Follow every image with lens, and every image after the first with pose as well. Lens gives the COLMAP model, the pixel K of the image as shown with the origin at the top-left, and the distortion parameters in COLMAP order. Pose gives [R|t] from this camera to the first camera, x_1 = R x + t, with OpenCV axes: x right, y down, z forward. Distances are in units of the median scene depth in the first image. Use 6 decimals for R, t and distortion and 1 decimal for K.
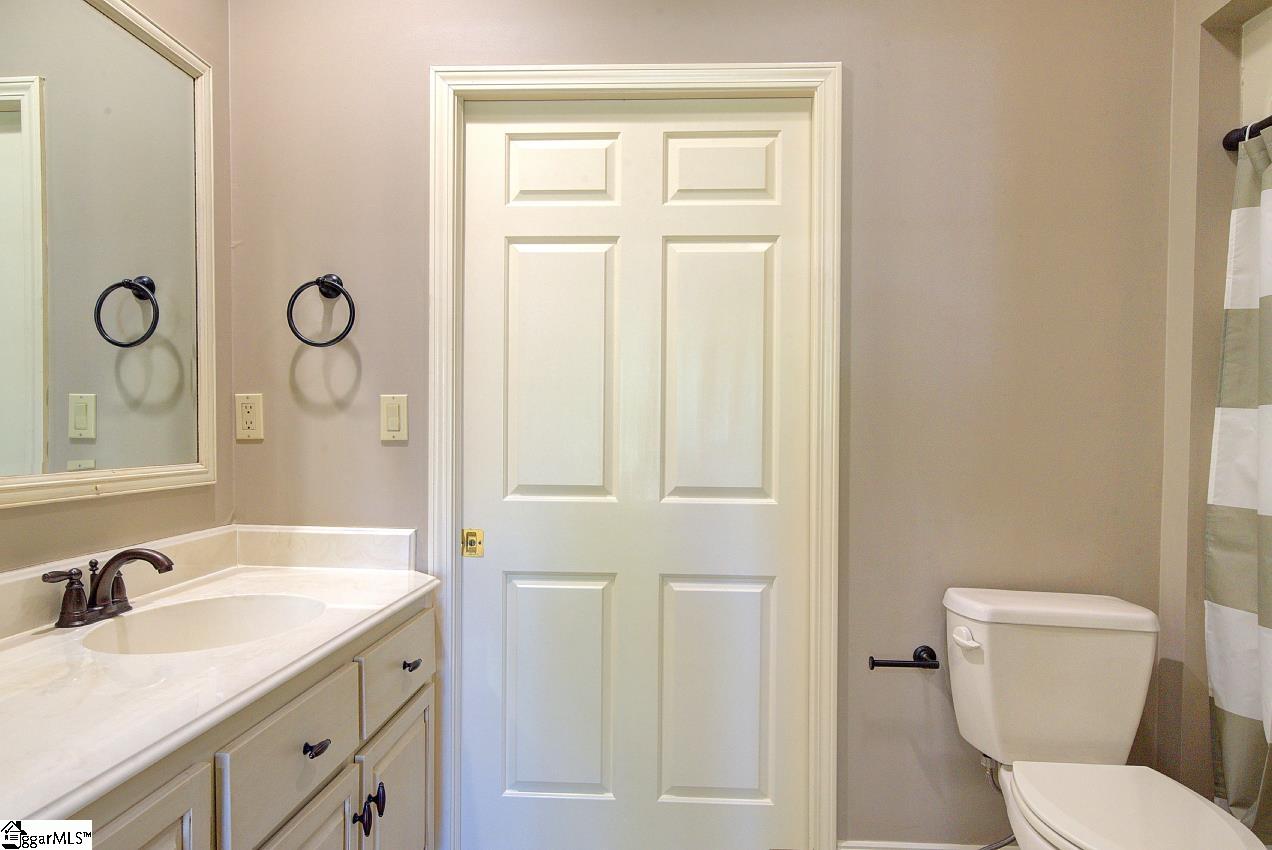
lens RADIAL K [[792.3, 0, 635.0], [0, 792.3, 444.8], [0, 0, 1]] dist [-0.000110, -0.001428]
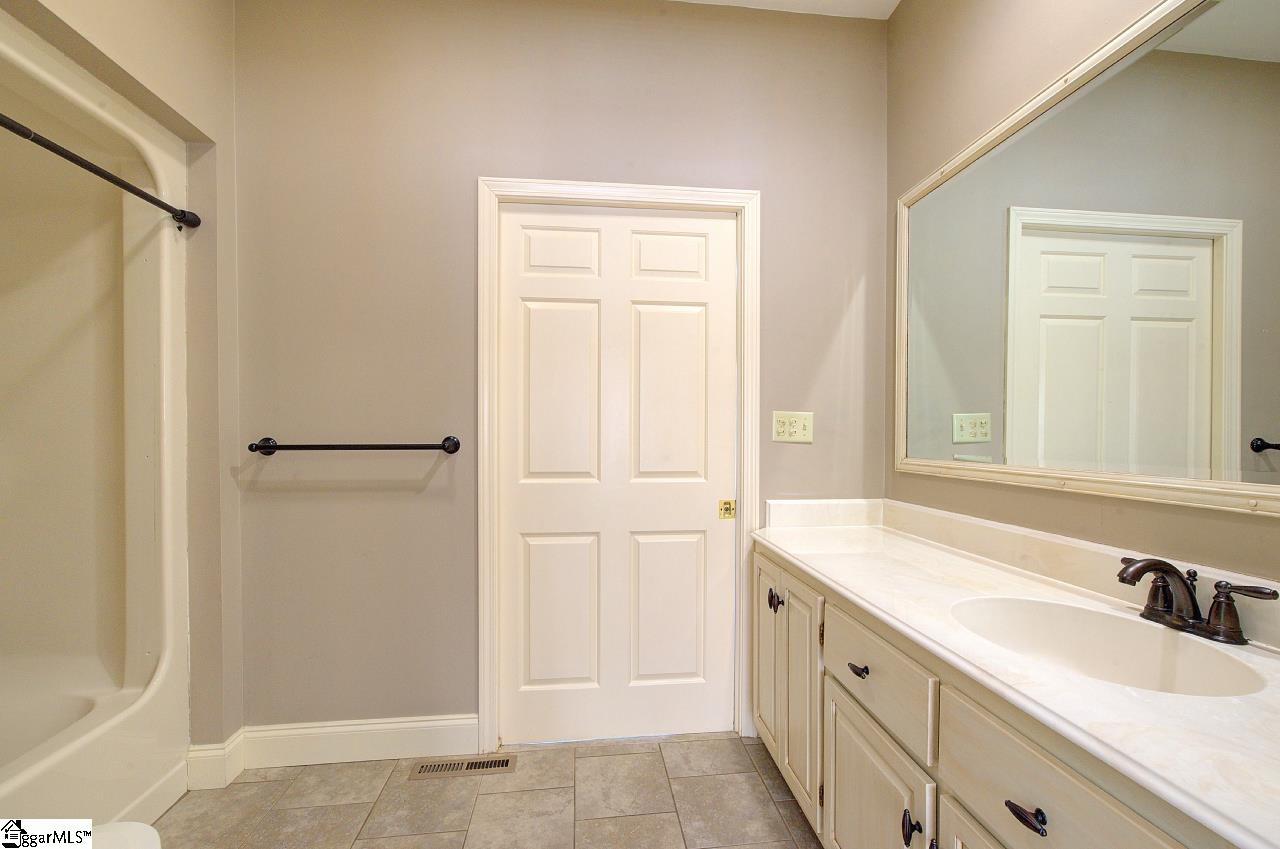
lens RADIAL K [[542.8, 0, 639.3], [0, 542.8, 442.9], [0, 0, 1]] dist [-0.001678, -0.000033]
pose [[0.984812, -0.008030, 0.173438, -0.317612], [0.007879, 0.999968, 0.001561, -0.002896], [-0.173445, -0.000170, 0.984844, 0.018370]]
